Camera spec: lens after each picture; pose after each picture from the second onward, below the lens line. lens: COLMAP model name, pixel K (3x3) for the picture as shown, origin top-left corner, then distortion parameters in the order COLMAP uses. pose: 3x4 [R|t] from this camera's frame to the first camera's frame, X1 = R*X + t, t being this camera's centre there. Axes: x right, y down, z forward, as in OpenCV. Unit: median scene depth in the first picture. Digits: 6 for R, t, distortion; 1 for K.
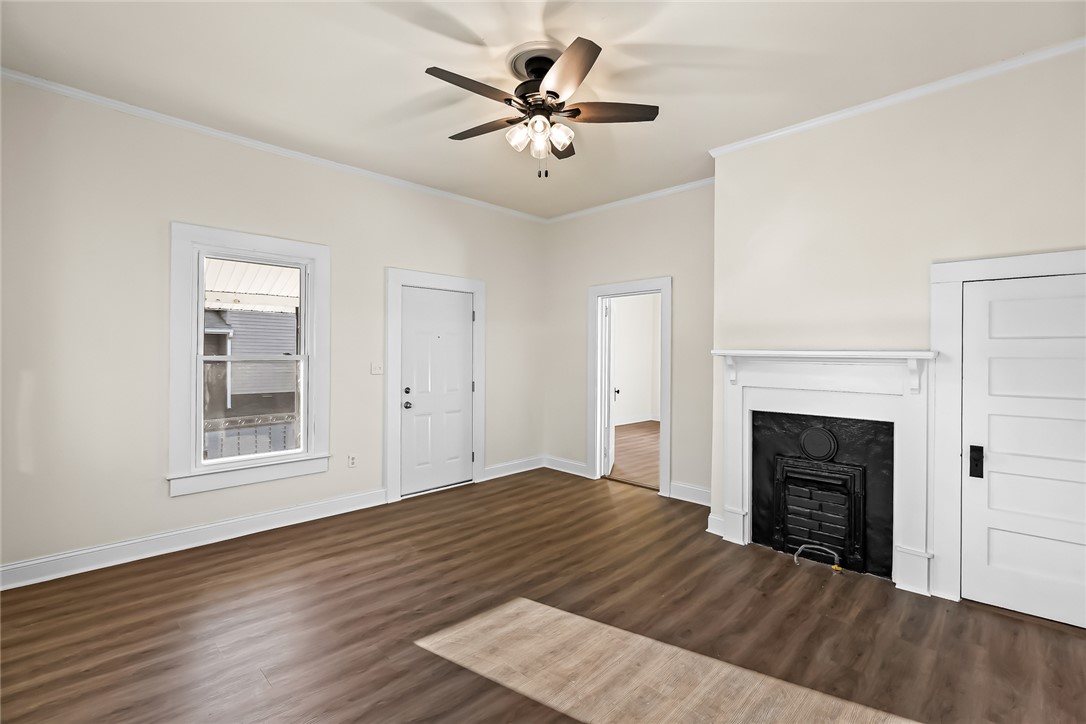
lens RADIAL K [[485.5, 0, 543.0], [0, 485.5, 362.0], [0, 0, 1]] dist [-0.012607, 0.000116]
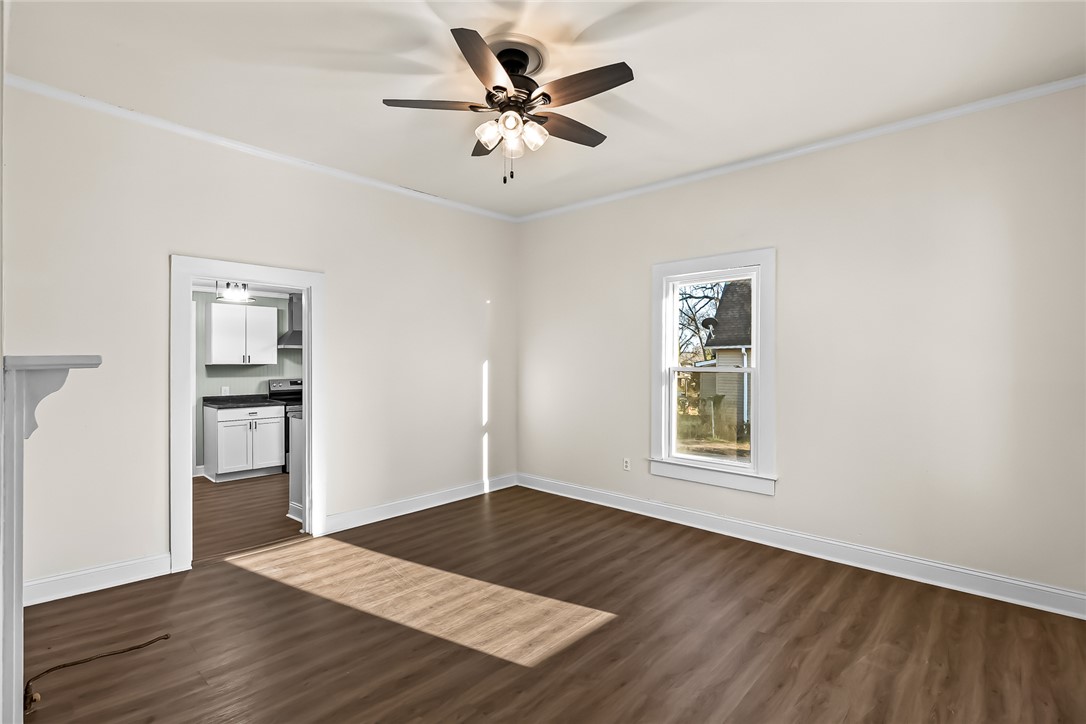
lens RADIAL K [[520.3, 0, 543.0], [0, 520.3, 362.0], [0, 0, 1]] dist [-0.015440, 0.000140]
pose [[-0.999259, -0.012272, -0.036488, -0.033636], [-0.012948, 0.999748, 0.018326, -0.042936], [0.036254, 0.018785, -0.999166, 2.004736]]
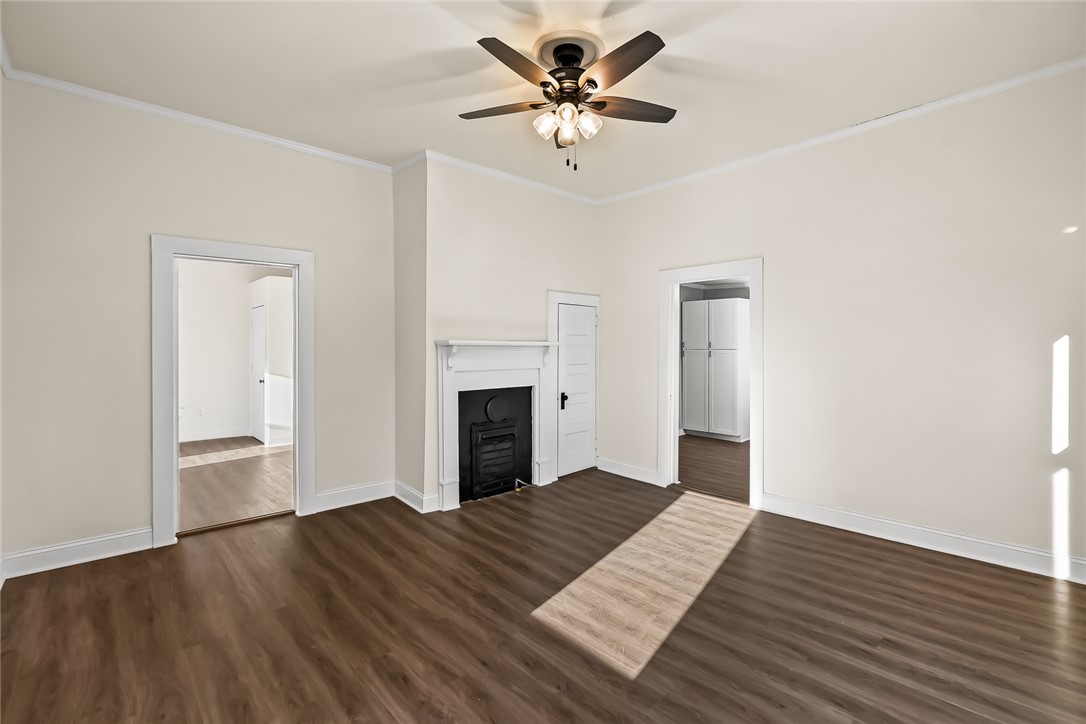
lens RADIAL K [[485.5, 0, 543.0], [0, 485.5, 362.0], [0, 0, 1]] dist [-0.012607, 0.000116]
pose [[0.055838, -0.040525, 0.997617, -0.997578], [0.021156, 0.999000, 0.039397, -0.020964], [-0.998216, 0.018906, 0.056640, 0.986794]]
